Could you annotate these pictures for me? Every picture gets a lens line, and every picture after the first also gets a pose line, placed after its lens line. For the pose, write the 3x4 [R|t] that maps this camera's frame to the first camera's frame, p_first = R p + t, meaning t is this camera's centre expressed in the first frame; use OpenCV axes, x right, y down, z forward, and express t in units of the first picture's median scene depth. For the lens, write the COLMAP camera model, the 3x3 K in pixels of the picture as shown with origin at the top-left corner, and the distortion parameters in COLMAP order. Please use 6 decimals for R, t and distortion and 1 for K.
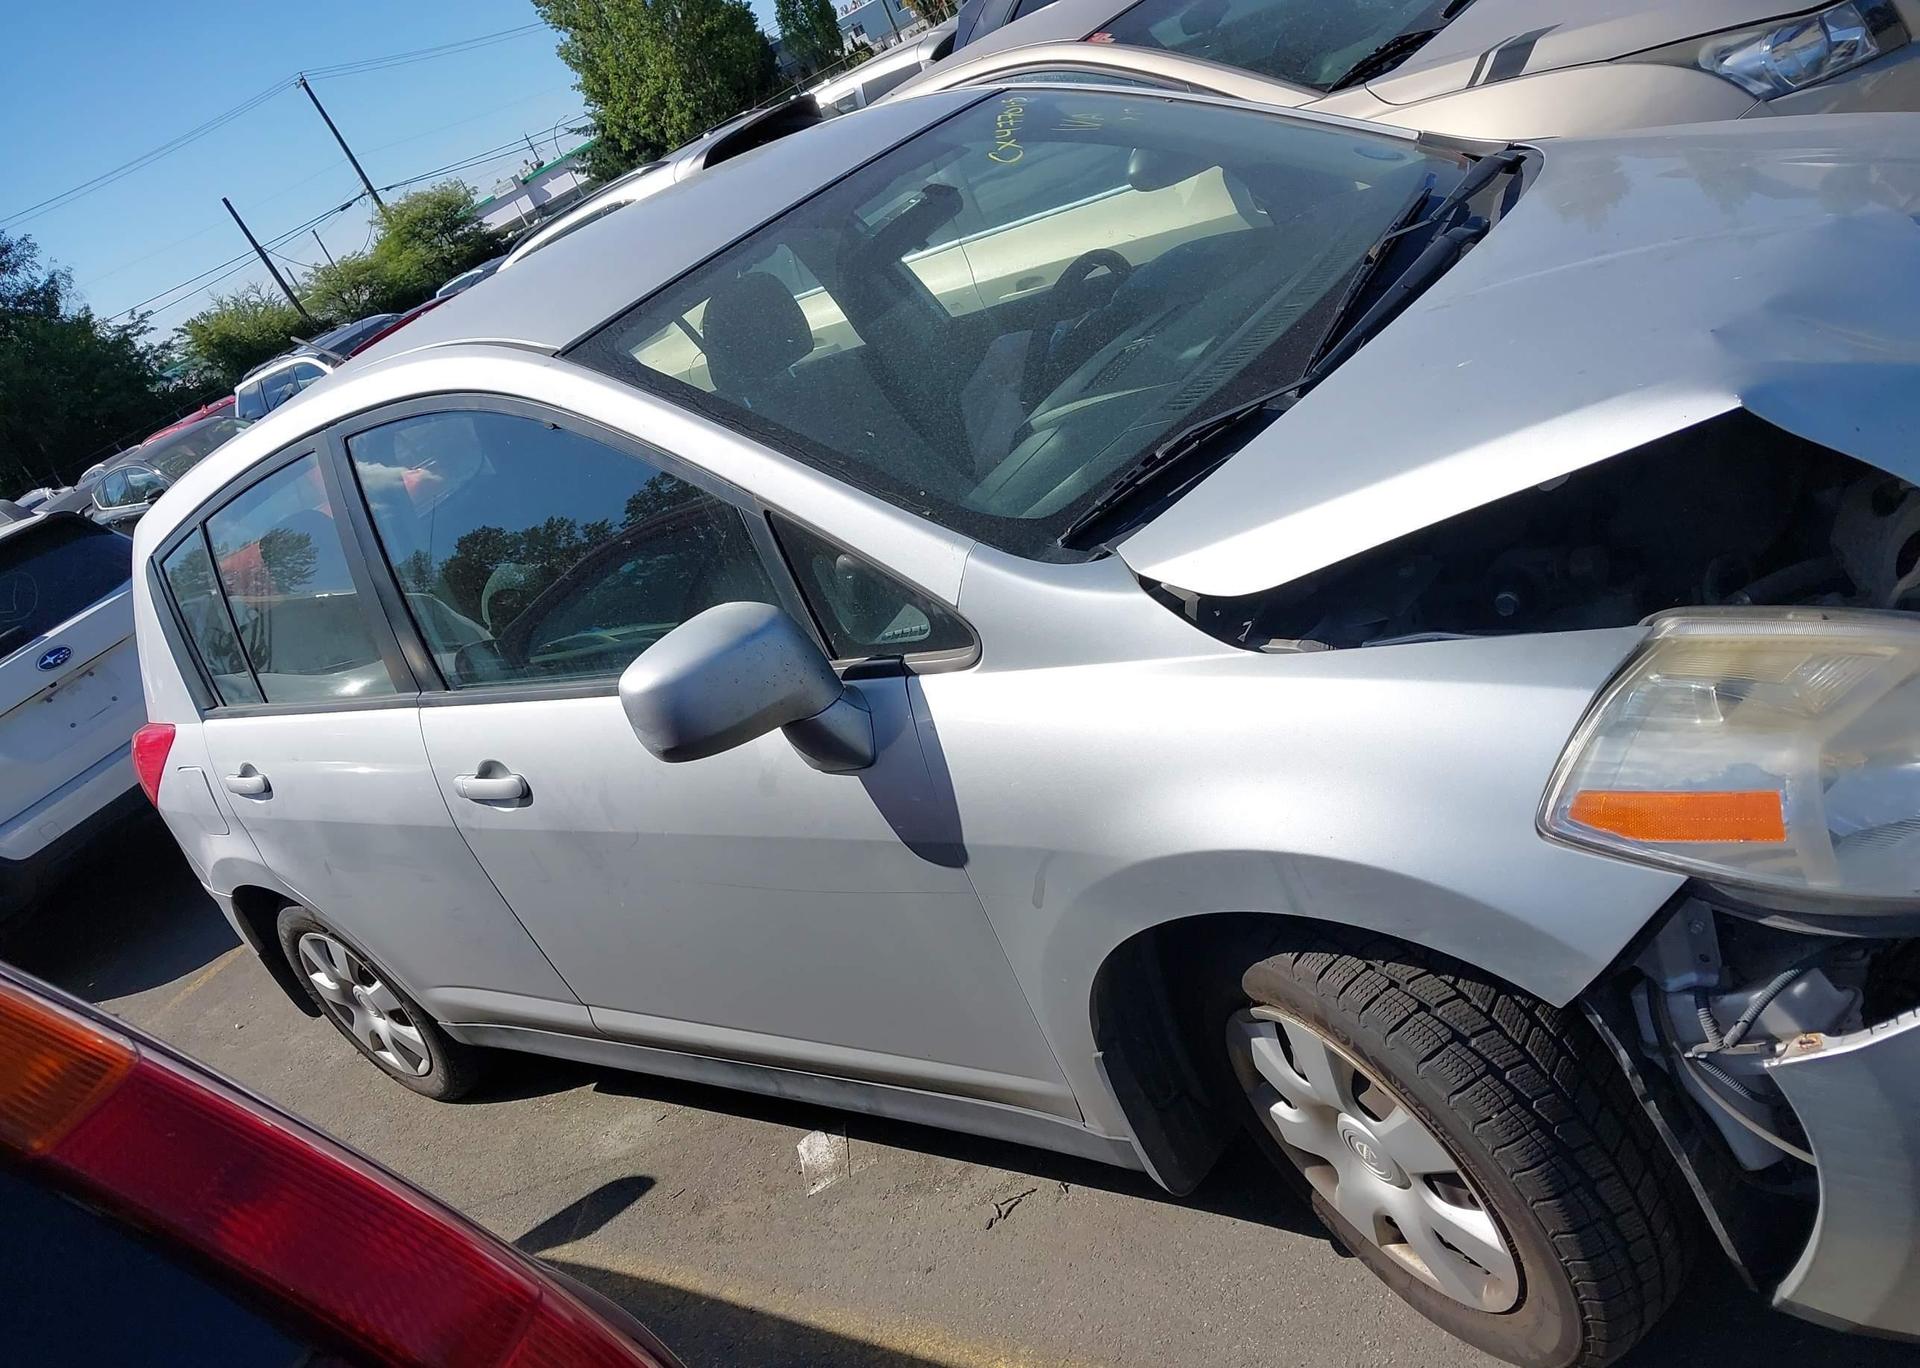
lens RADIAL K [[1605.3, 0, 962.3], [0, 1605.3, 678.0], [0, 0, 1]] dist [0.019987, -0.004705]
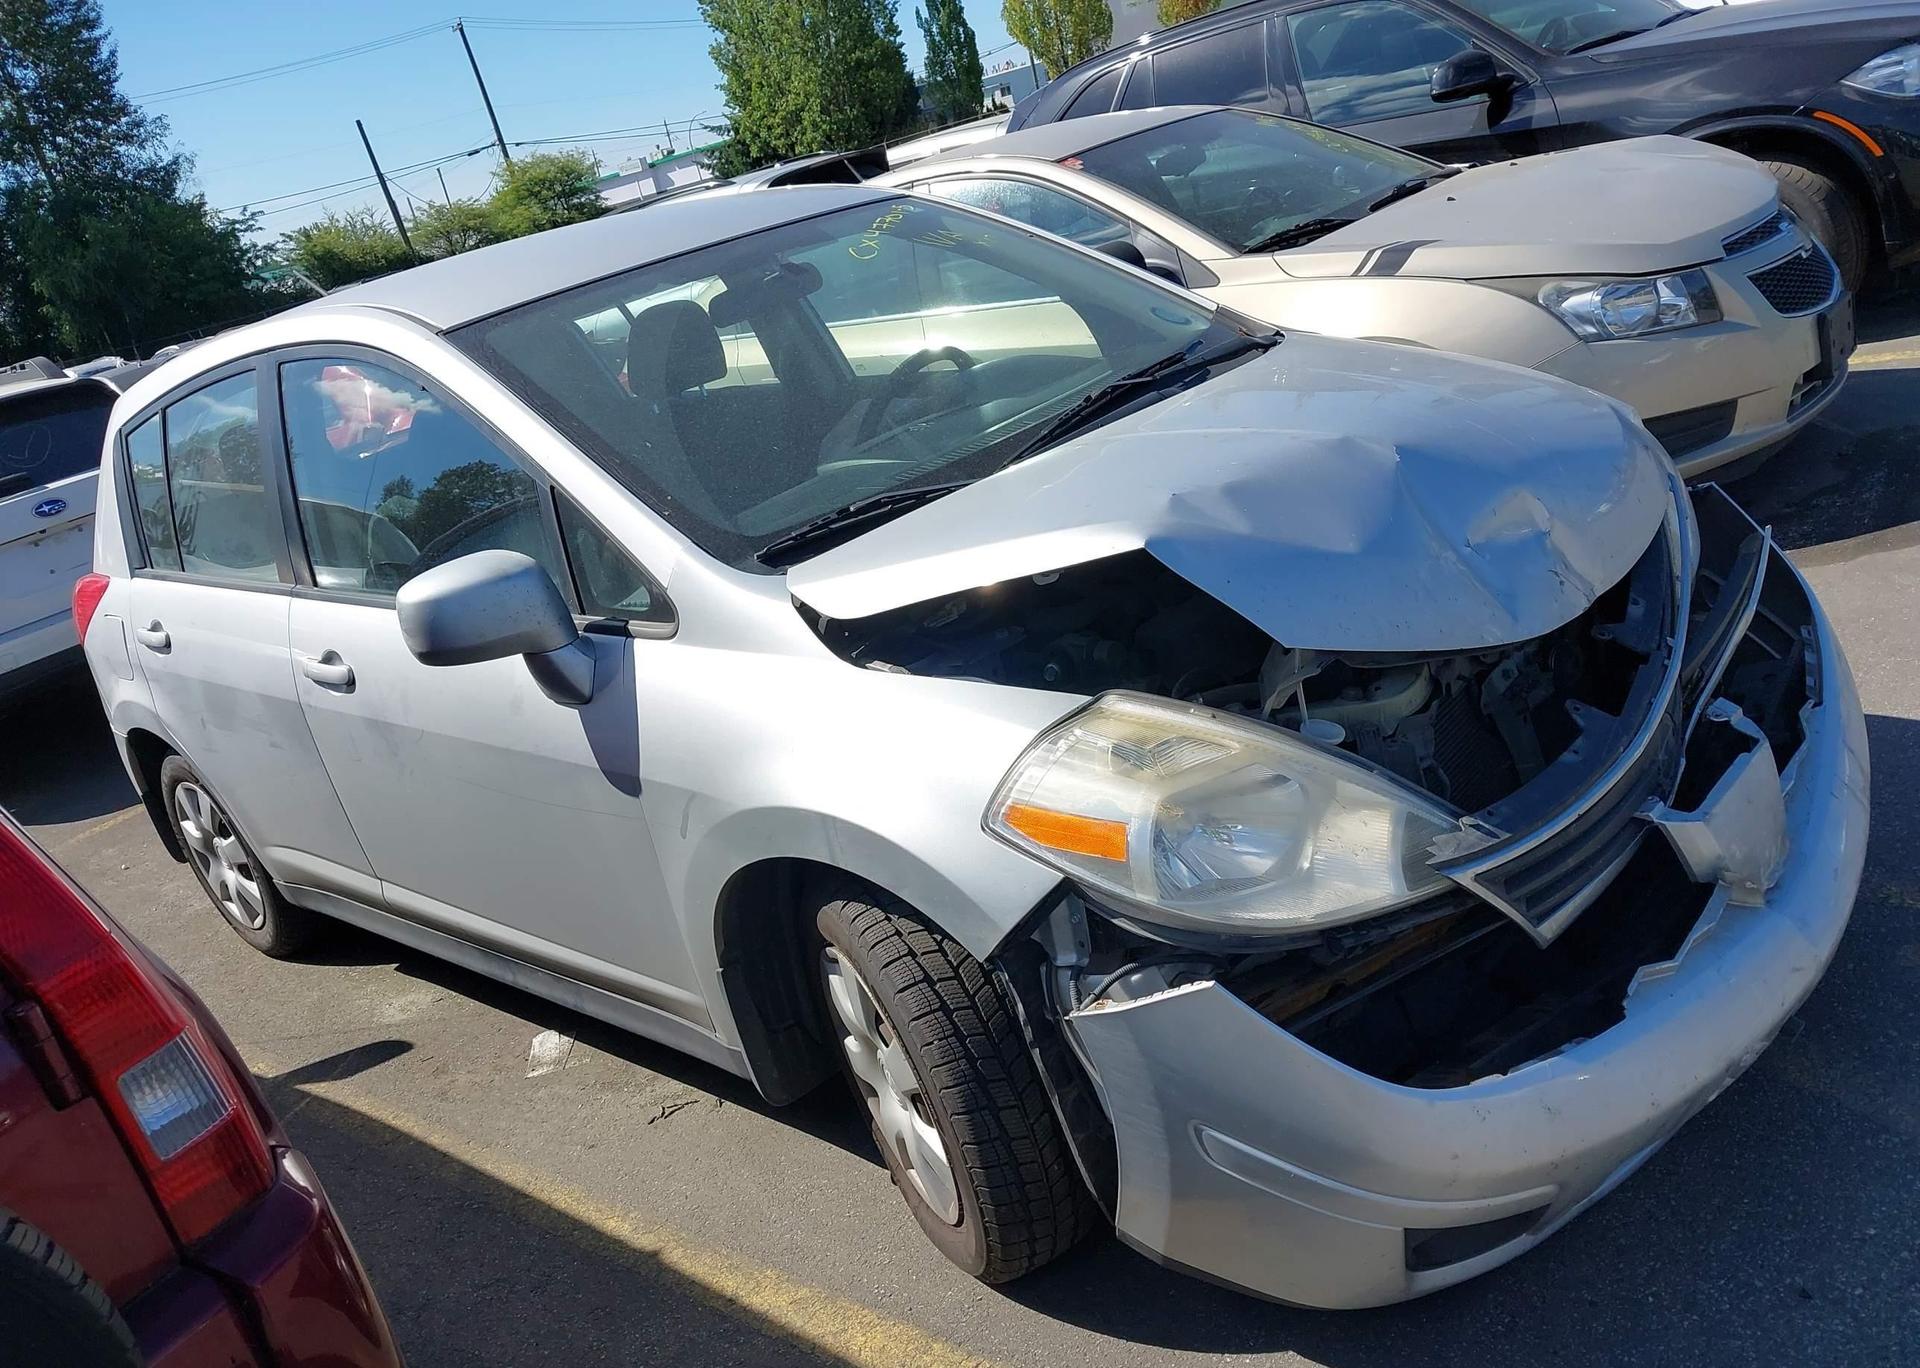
lens RADIAL K [[1605.3, 0, 979.9], [0, 1605.3, 681.2], [0, 0, 1]] dist [0.019987, -0.004705]
pose [[0.977225, 0.212103, -0.006666, 0.129046], [-0.212207, 0.976660, -0.033220, 0.007587], [-0.000536, 0.033878, 0.999426, -0.131942]]
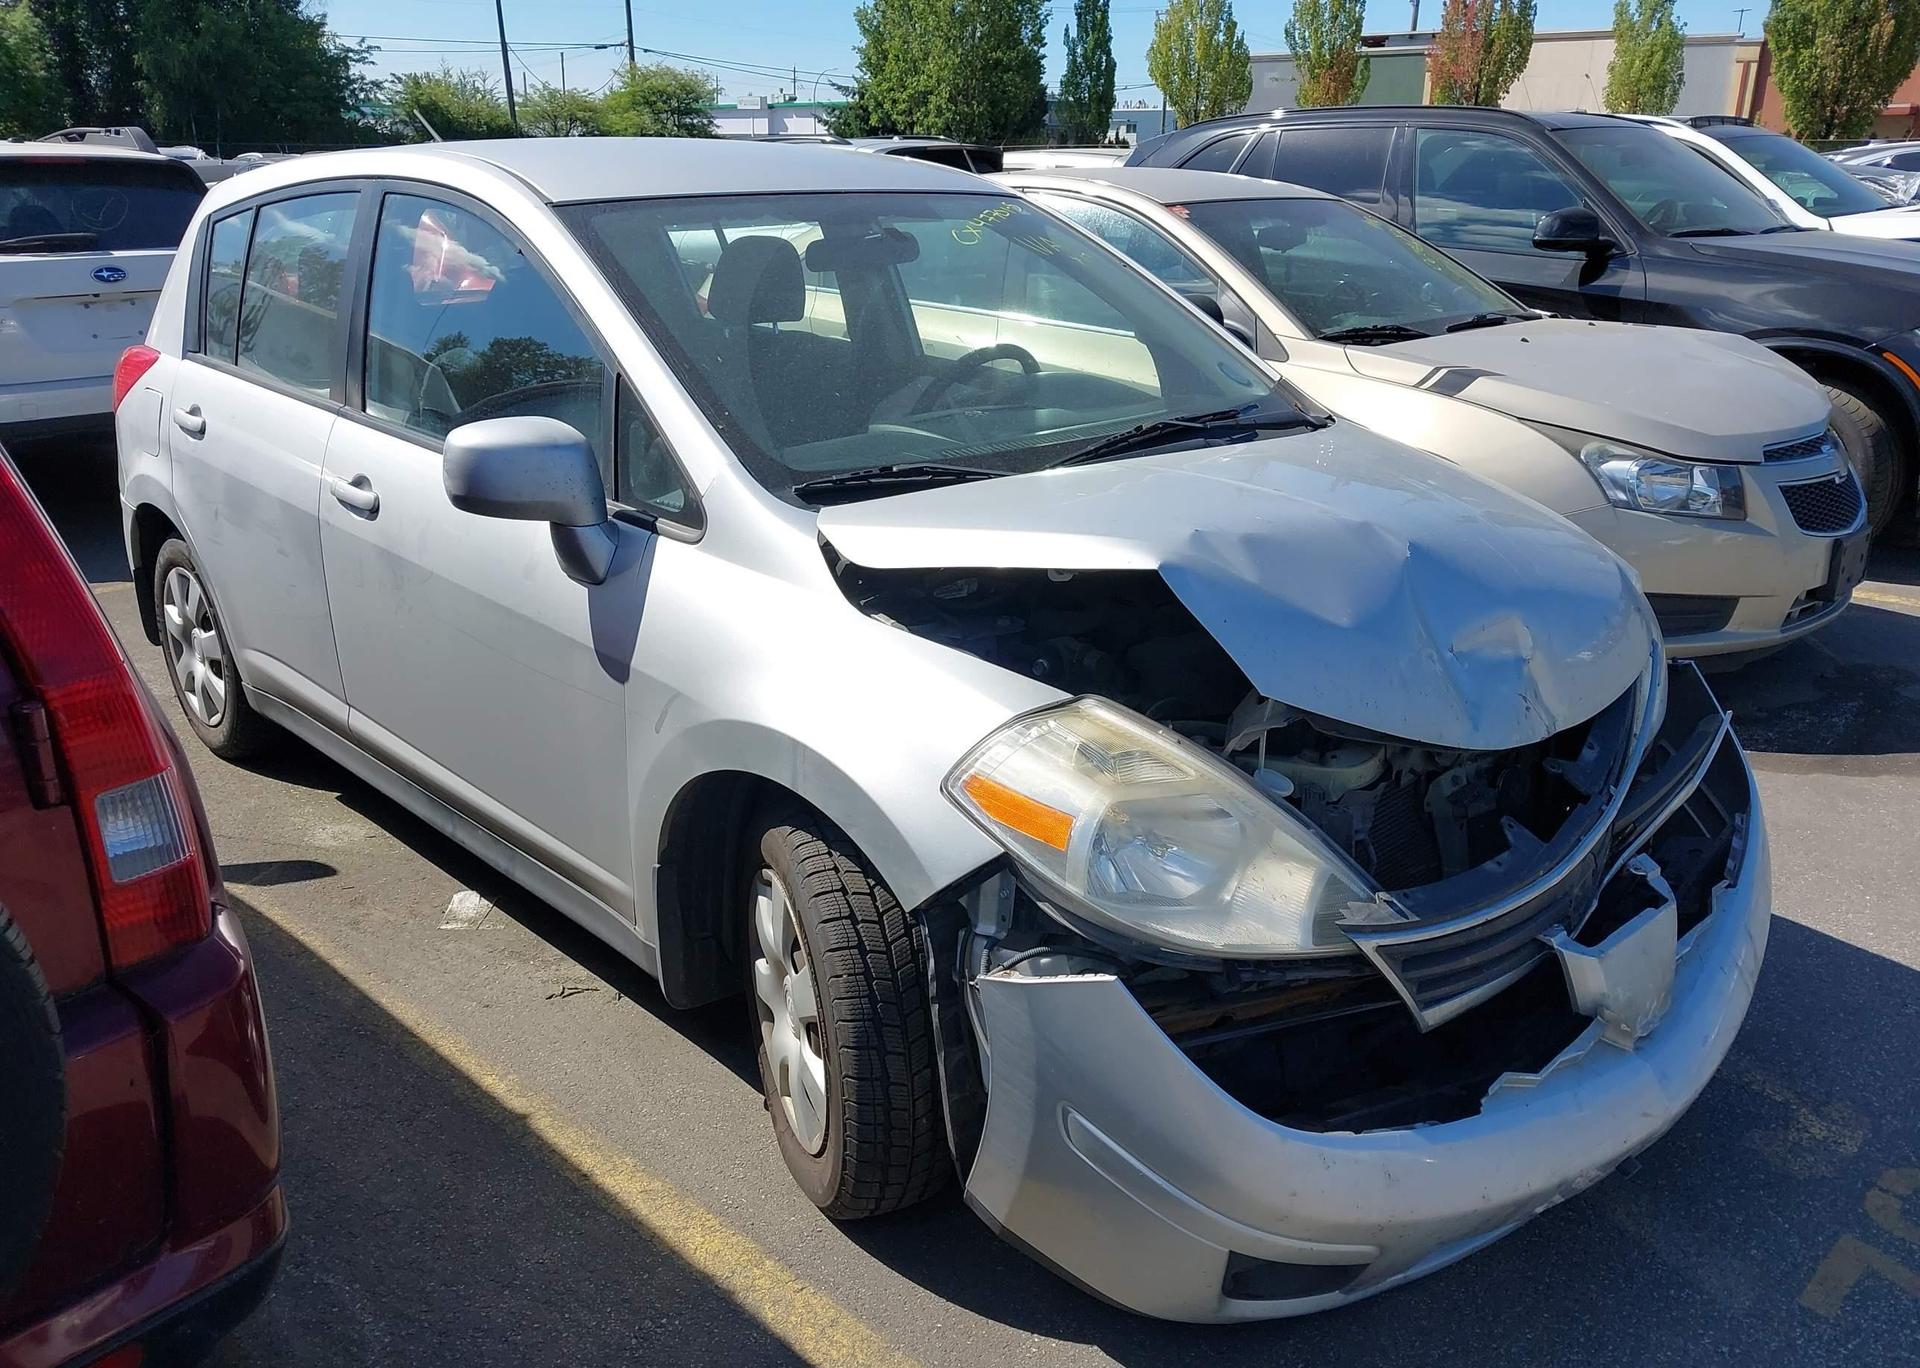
lens RADIAL K [[1605.3, 0, 993.9], [0, 1605.3, 688.5], [0, 0, 1]] dist [0.019987, -0.004705]
pose [[0.890097, 0.455556, 0.013992, 0.129359], [-0.454564, 0.889555, -0.045429, 0.022747], [-0.033142, 0.034076, 0.998870, -0.159660]]
